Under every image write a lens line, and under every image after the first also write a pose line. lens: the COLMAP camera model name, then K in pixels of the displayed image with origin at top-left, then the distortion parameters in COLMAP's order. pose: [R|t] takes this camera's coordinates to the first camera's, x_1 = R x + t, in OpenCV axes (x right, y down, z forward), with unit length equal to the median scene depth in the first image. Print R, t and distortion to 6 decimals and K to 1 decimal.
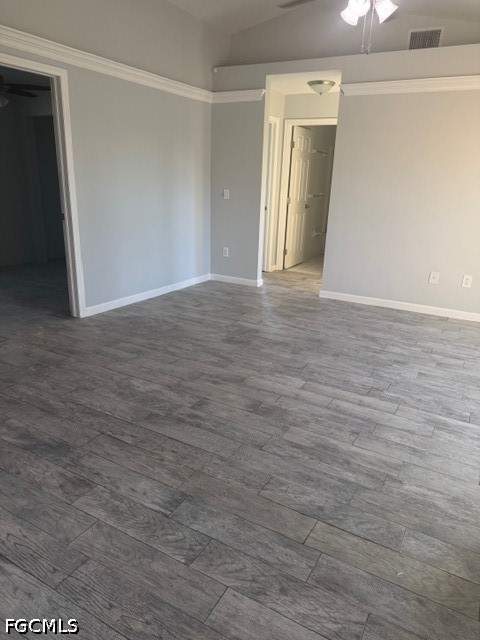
lens RADIAL K [[446.9, 0, 237.8], [0, 446.9, 320.9], [0, 0, 1]] dist [0.022375, -0.029611]
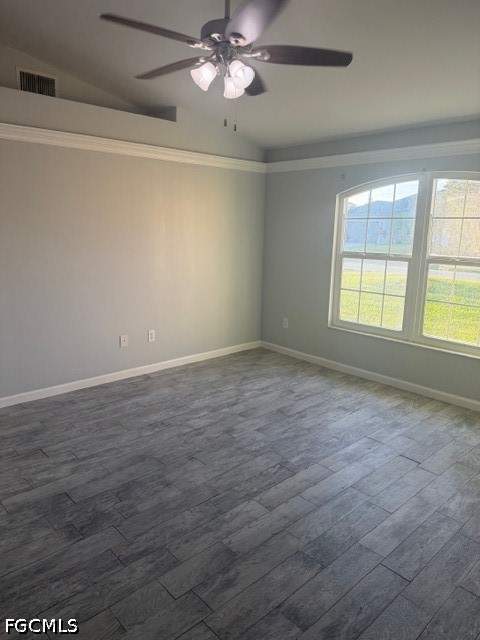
lens RADIAL K [[446.9, 0, 237.3], [0, 446.9, 319.1], [0, 0, 1]] dist [0.022375, -0.029611]
pose [[0.304734, -0.225455, 0.925369, -0.470125], [0.285523, 0.948519, 0.137070, -0.260941], [-0.908633, 0.222444, 0.353419, 0.560371]]
